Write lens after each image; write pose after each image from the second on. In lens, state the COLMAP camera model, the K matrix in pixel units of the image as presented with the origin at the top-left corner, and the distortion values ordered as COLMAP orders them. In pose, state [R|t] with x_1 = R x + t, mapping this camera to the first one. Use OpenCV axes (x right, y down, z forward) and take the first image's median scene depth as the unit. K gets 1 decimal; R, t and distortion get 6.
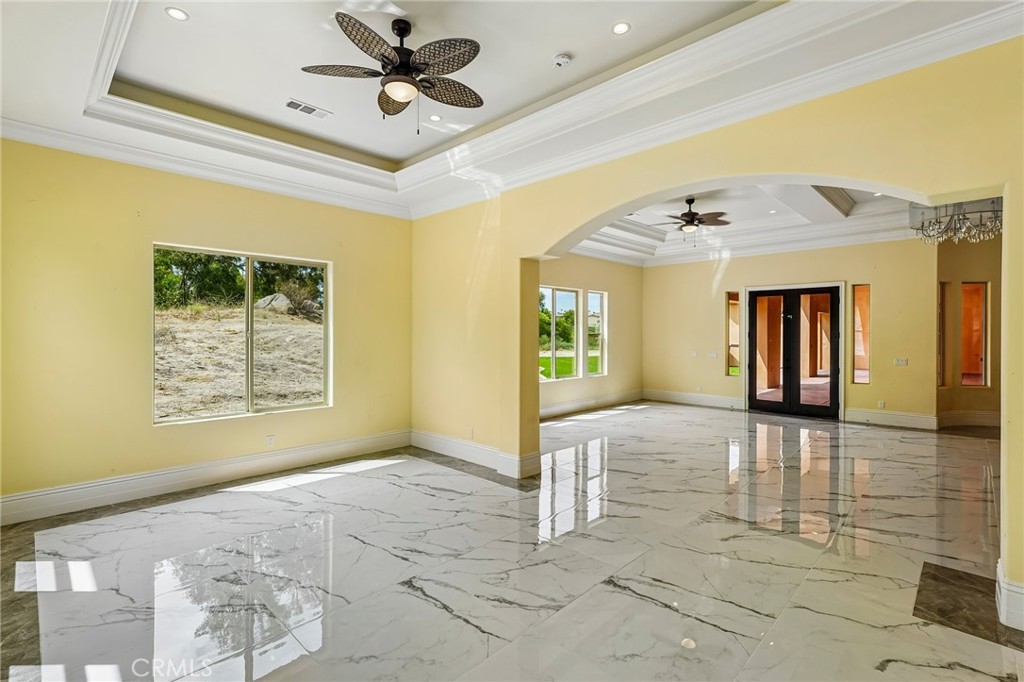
lens RADIAL K [[479.8, 0, 511.3], [0, 479.8, 337.0], [0, 0, 1]] dist [-0.001562, -0.000021]
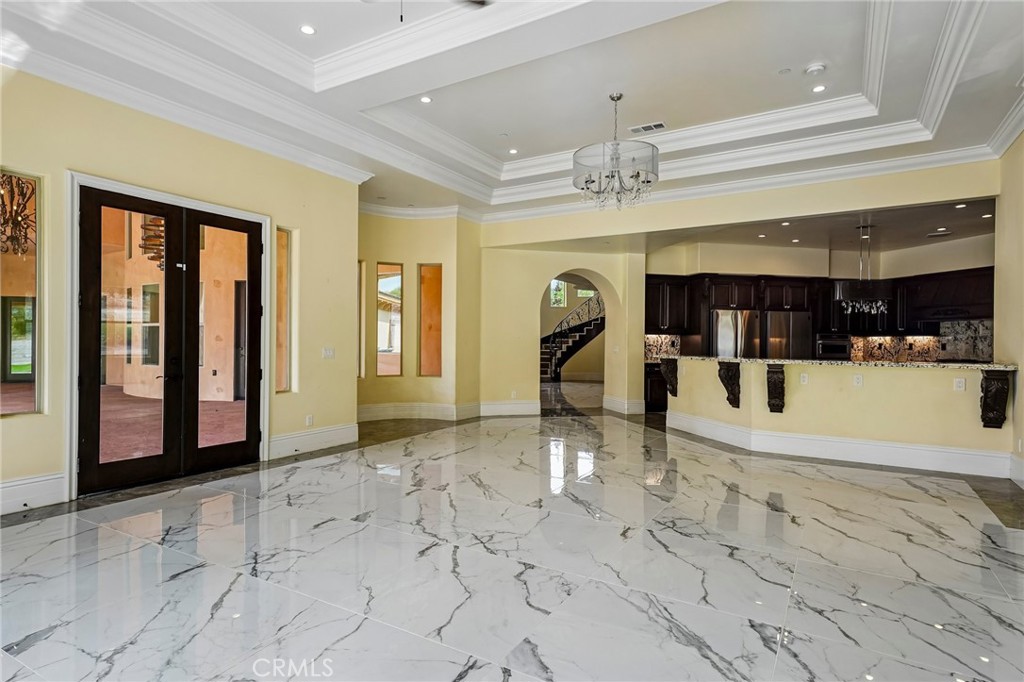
lens RADIAL K [[556.5, 0, 513.7], [0, 556.5, 336.4], [0, 0, 1]] dist [0.004108, 0.000600]
pose [[-0.222839, 0.002797, 0.974851, -0.016908], [0.003774, 0.999991, -0.002007, 0.028817], [-0.974848, 0.003231, -0.222847, 0.856228]]
